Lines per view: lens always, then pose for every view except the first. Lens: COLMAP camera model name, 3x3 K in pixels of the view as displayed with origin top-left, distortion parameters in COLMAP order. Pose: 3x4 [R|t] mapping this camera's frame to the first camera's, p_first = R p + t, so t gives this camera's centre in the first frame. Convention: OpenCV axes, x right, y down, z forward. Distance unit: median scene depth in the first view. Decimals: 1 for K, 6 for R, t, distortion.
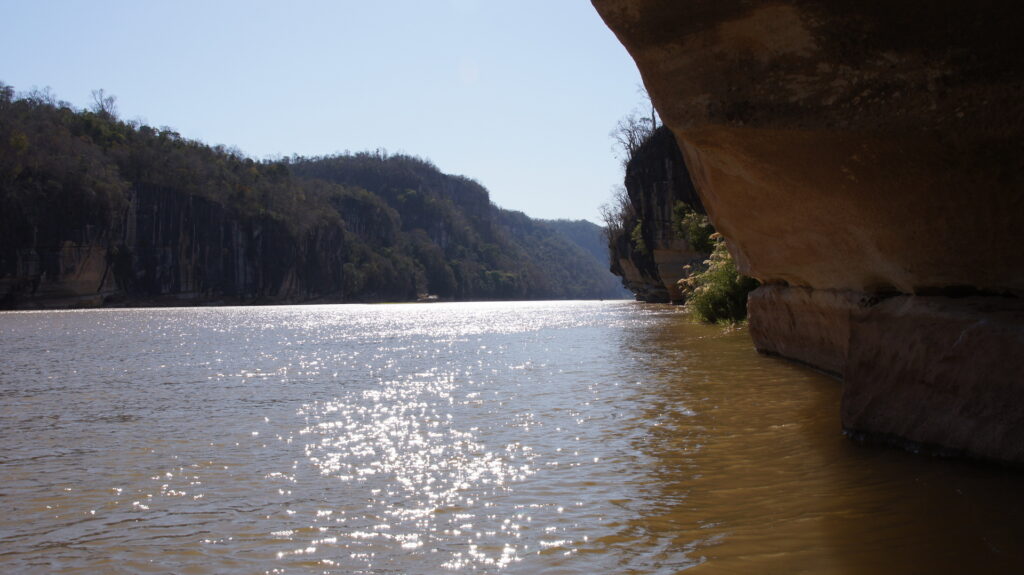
lens RADIAL K [[1174.3, 0, 511.9], [0, 1174.3, 288.9], [0, 0, 1]] dist [-0.004437, 0.000000]
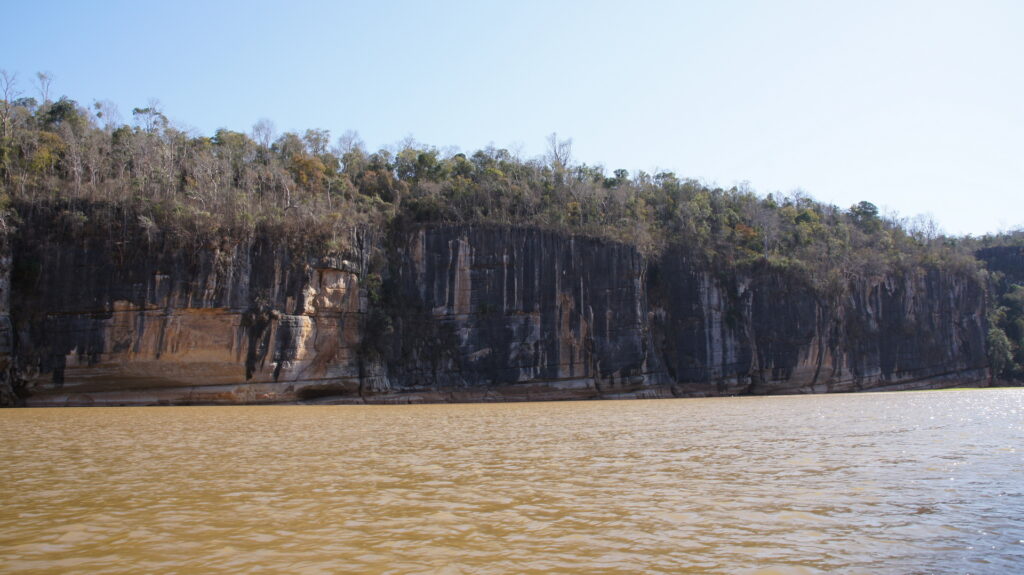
lens RADIAL K [[863.8, 0, 512.6], [0, 863.8, 285.0], [0, 0, 1]] dist [-0.122385, -0.003542]
pose [[0.632828, -0.103779, -0.767306, 0.088079], [0.019745, 0.992818, -0.117995, 0.007071], [0.774041, 0.059520, 0.630332, 0.656838]]
